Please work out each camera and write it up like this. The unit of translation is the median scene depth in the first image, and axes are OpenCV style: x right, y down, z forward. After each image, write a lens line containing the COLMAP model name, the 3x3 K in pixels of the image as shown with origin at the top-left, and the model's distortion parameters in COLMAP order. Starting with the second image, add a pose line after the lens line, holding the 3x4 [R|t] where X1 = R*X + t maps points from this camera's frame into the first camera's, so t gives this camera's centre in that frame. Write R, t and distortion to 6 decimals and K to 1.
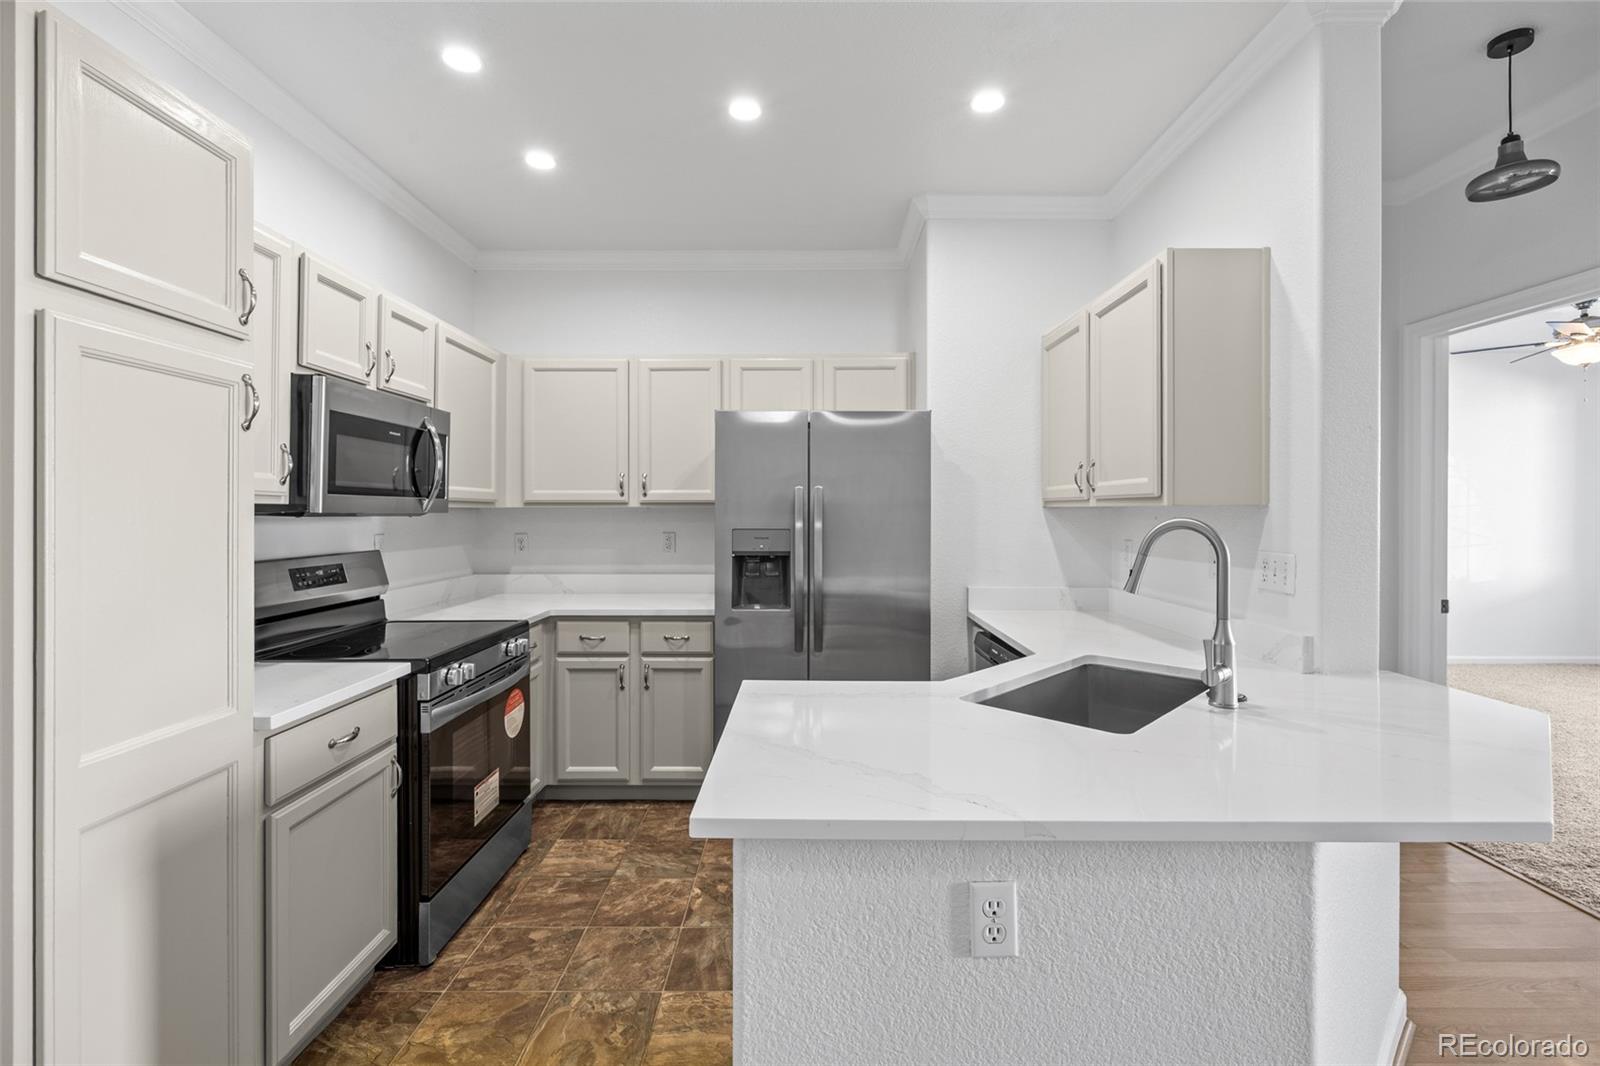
lens RADIAL K [[707.4, 0, 806.7], [0, 707.4, 512.7], [0, 0, 1]] dist [-0.004461, -0.002021]
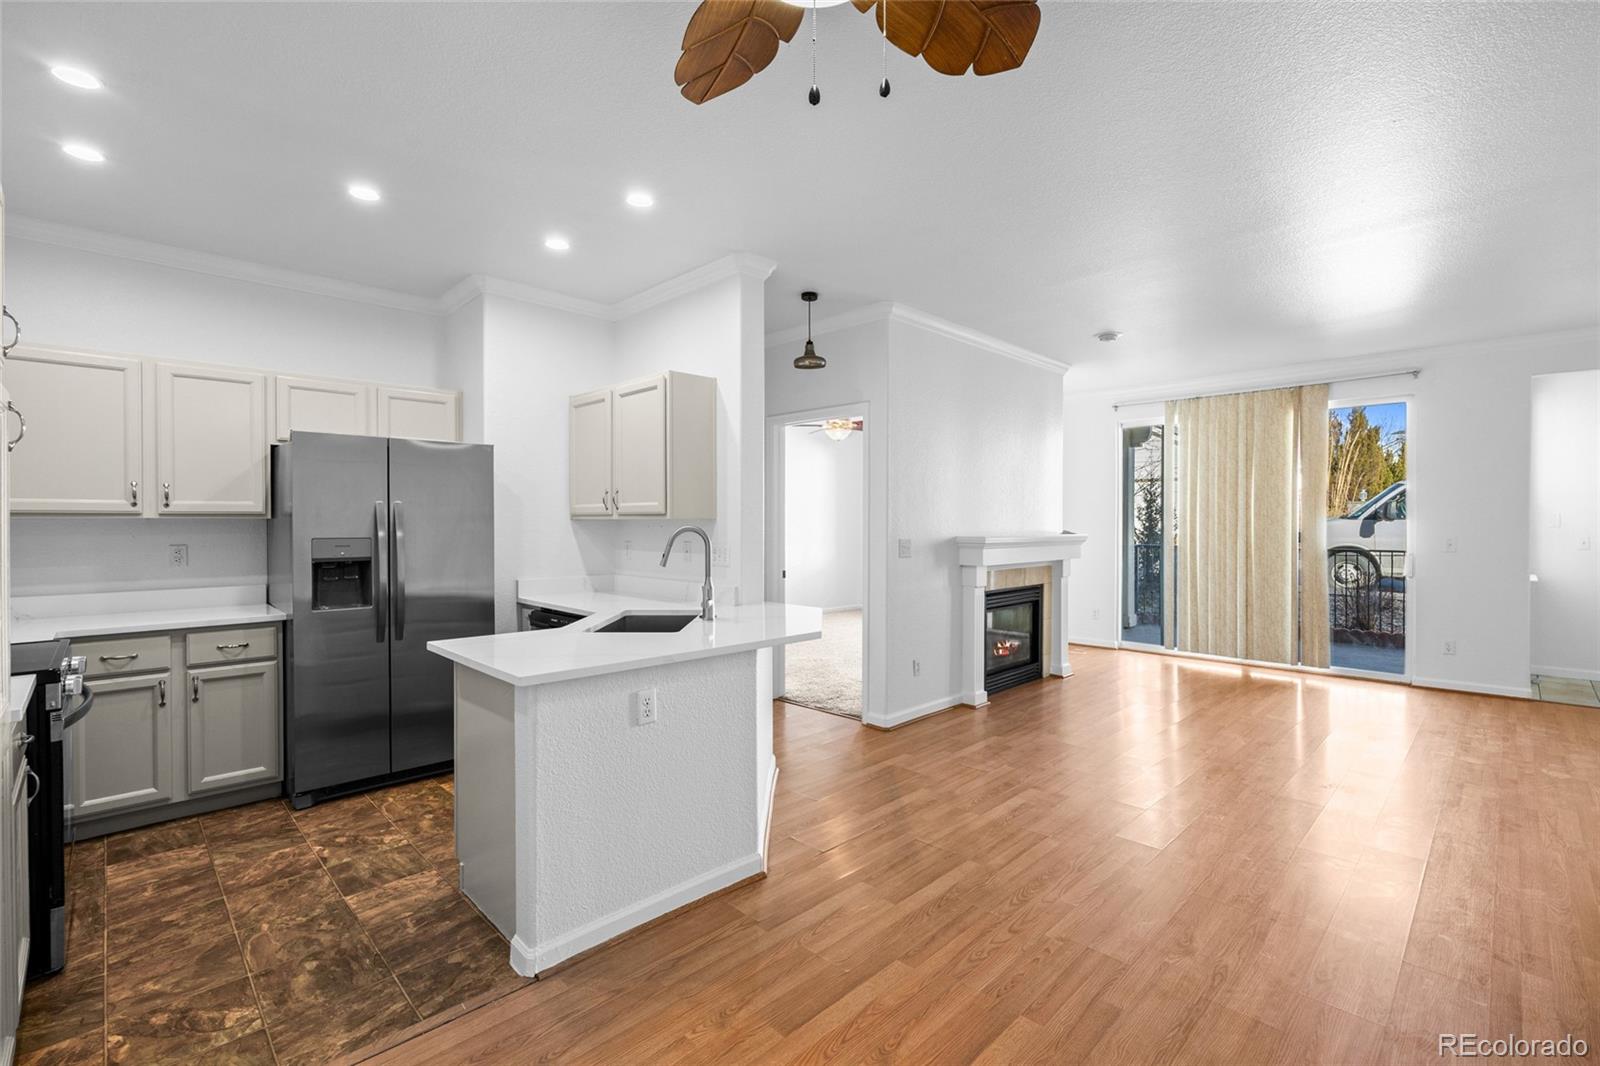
lens RADIAL K [[707.4, 0, 801.6], [0, 707.4, 529.0], [0, 0, 1]] dist [-0.004461, -0.002021]
pose [[0.713541, -0.008519, 0.700561, -0.359172], [0.002286, 0.999949, 0.009832, -0.001314], [-0.700609, -0.005414, 0.713525, -0.353308]]
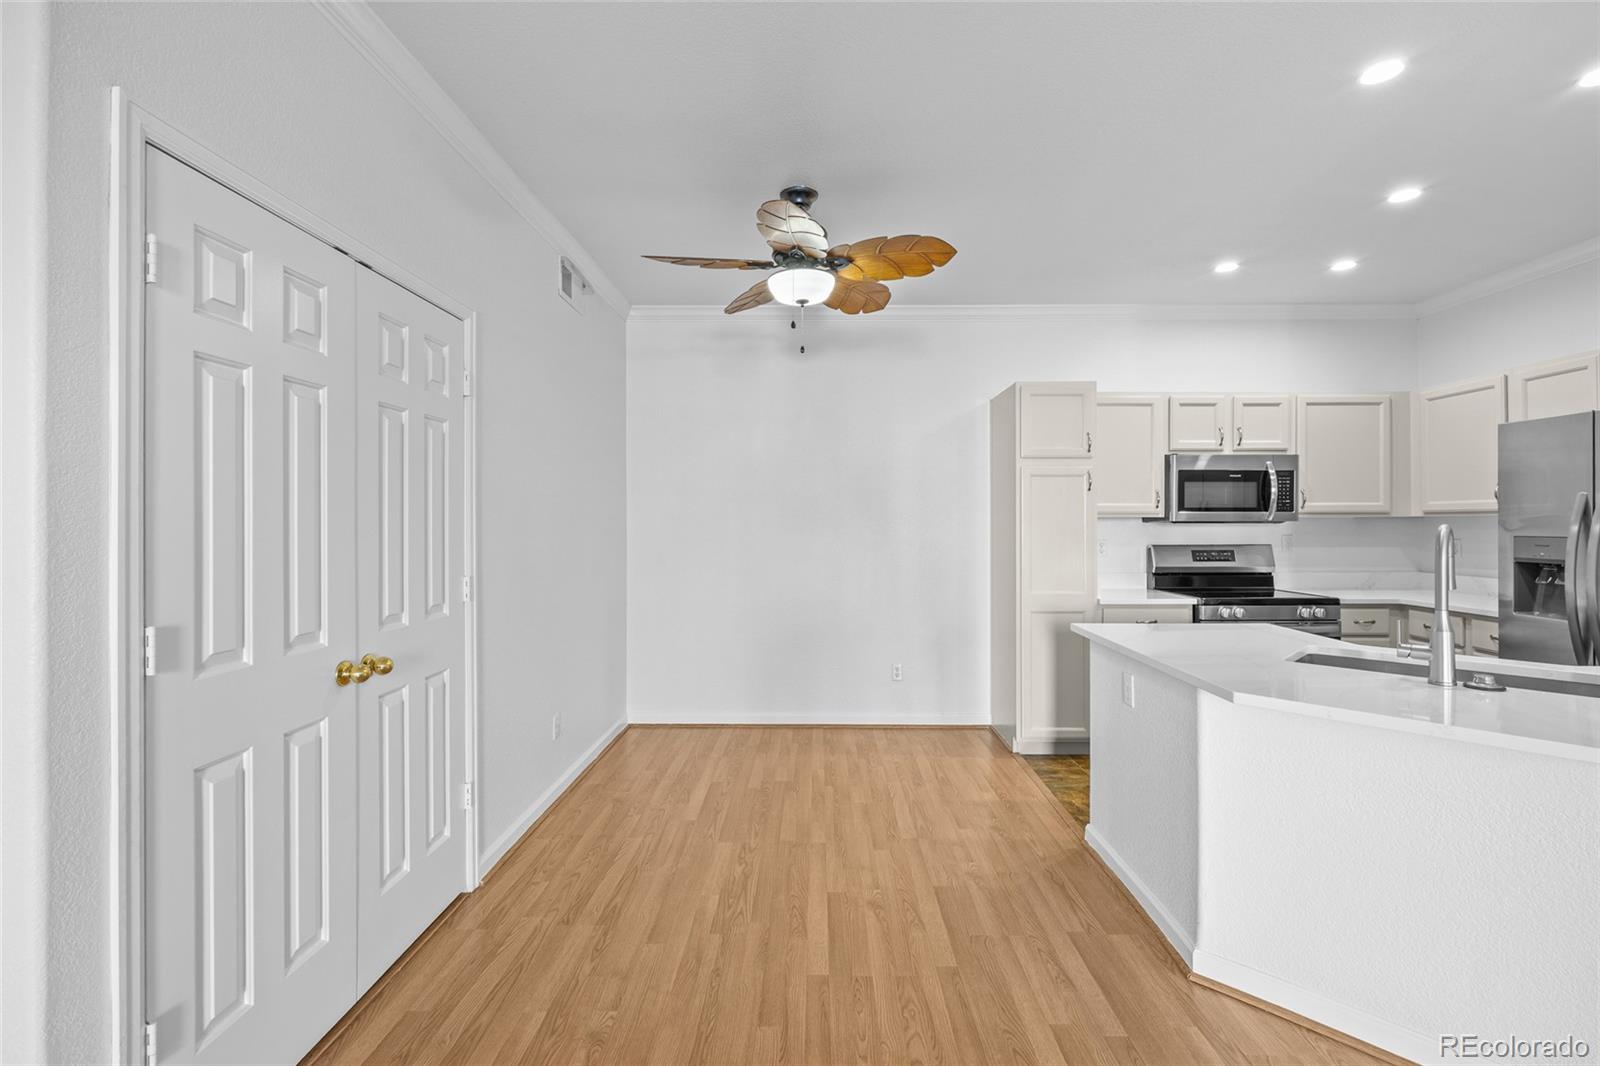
lens RADIAL K [[707.4, 0, 808.4], [0, 707.4, 517.7], [0, 0, 1]] dist [-0.004461, -0.002021]
pose [[-0.018402, -0.006399, -0.999810, 1.029490], [0.001513, 0.999978, -0.006428, 0.001011], [0.999830, -0.001631, -0.018392, -0.019696]]
